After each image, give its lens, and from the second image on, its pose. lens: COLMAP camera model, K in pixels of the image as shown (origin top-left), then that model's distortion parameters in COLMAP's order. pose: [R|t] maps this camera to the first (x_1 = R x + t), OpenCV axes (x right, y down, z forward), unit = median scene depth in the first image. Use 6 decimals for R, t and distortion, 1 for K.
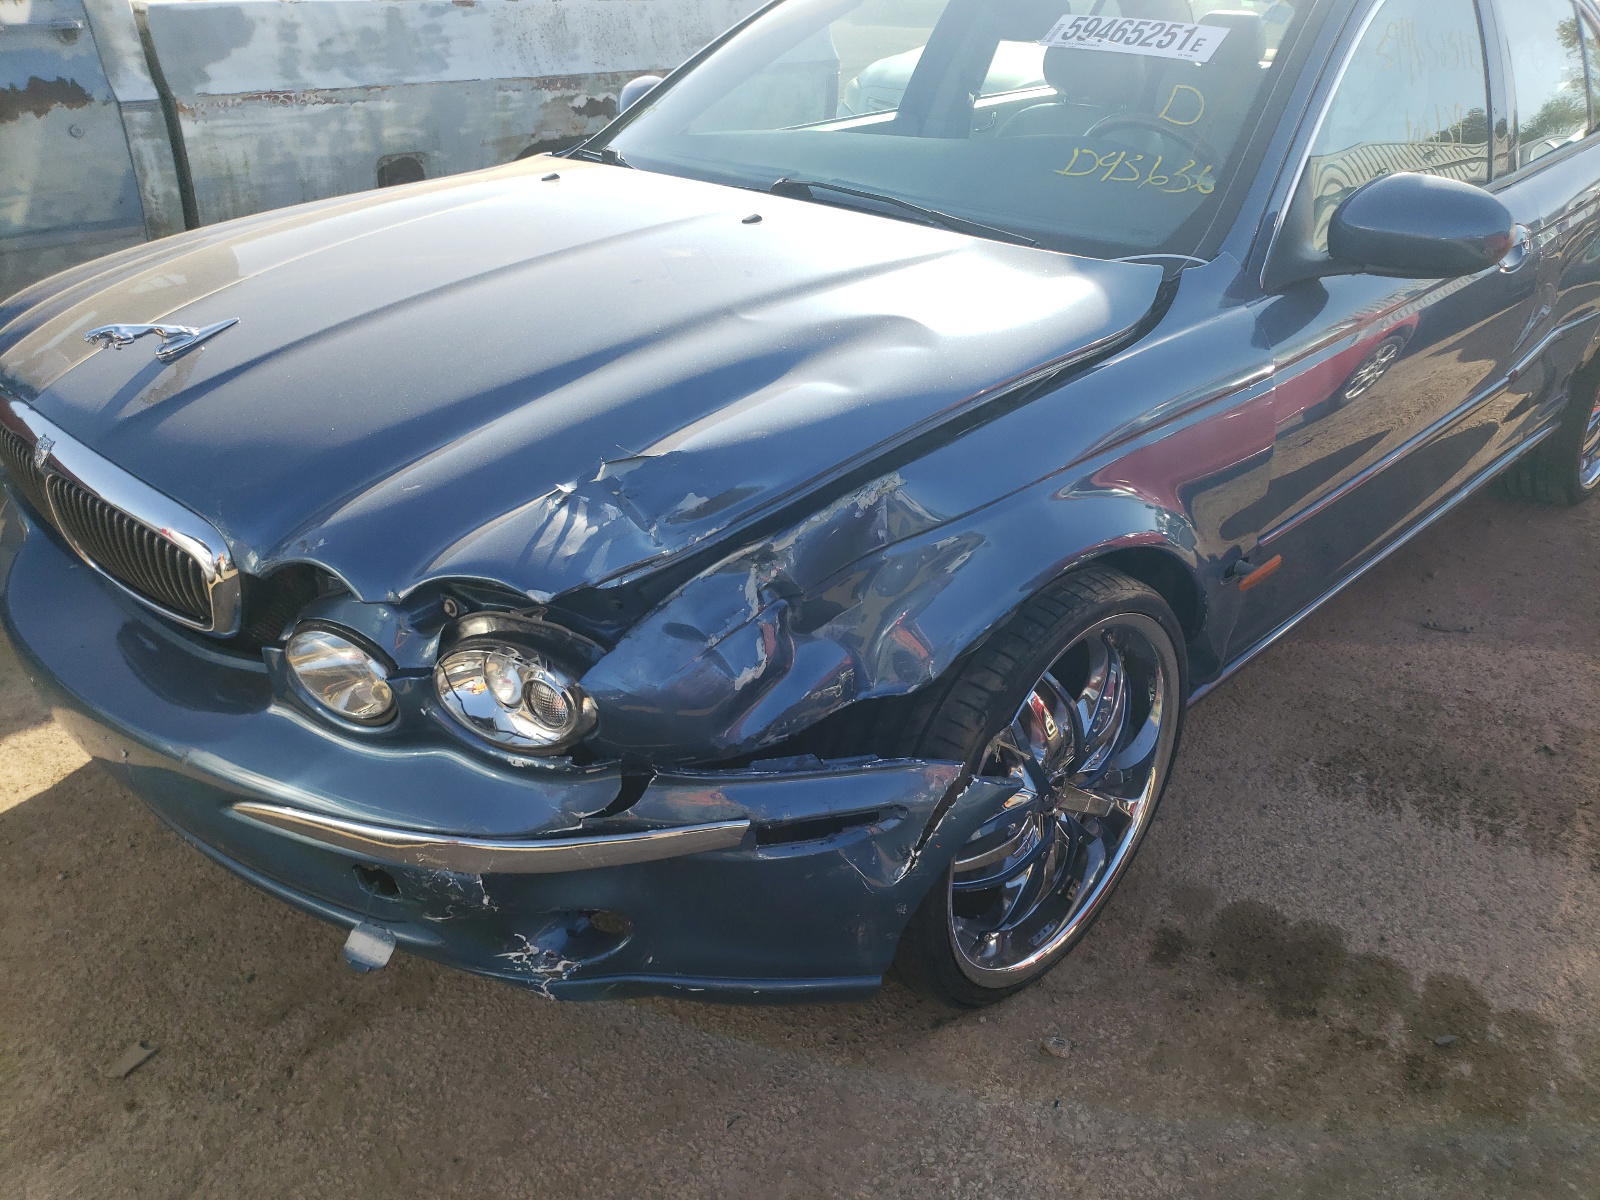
lens RADIAL K [[1224.1, 0, 802.7], [0, 1224.1, 595.9], [0, 0, 1]] dist [-0.001571, 0.009931]
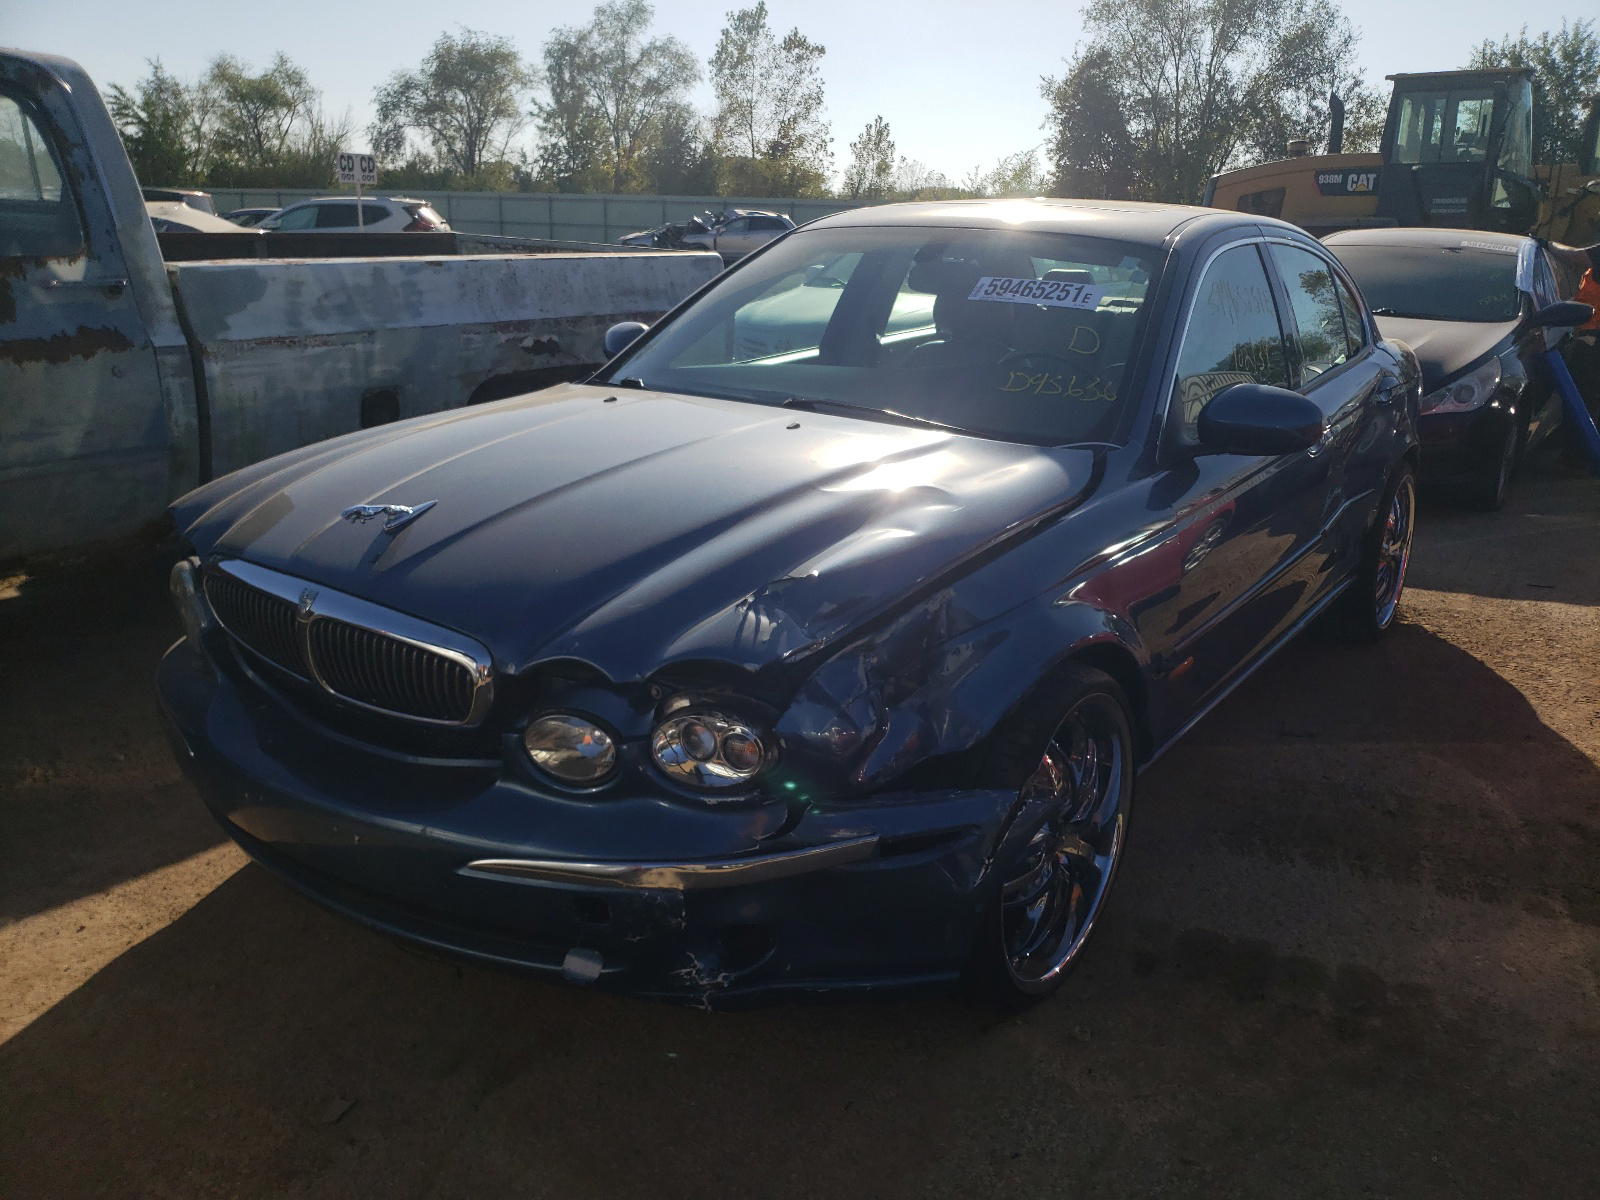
lens RADIAL K [[1224.1, 0, 794.0], [0, 1224.1, 602.9], [0, 0, 1]] dist [-0.001571, 0.009931]
pose [[0.990083, -0.038979, 0.134966, -0.232749], [0.061453, 0.984109, -0.166592, 0.110949], [-0.126328, 0.173234, 0.976745, -0.281469]]
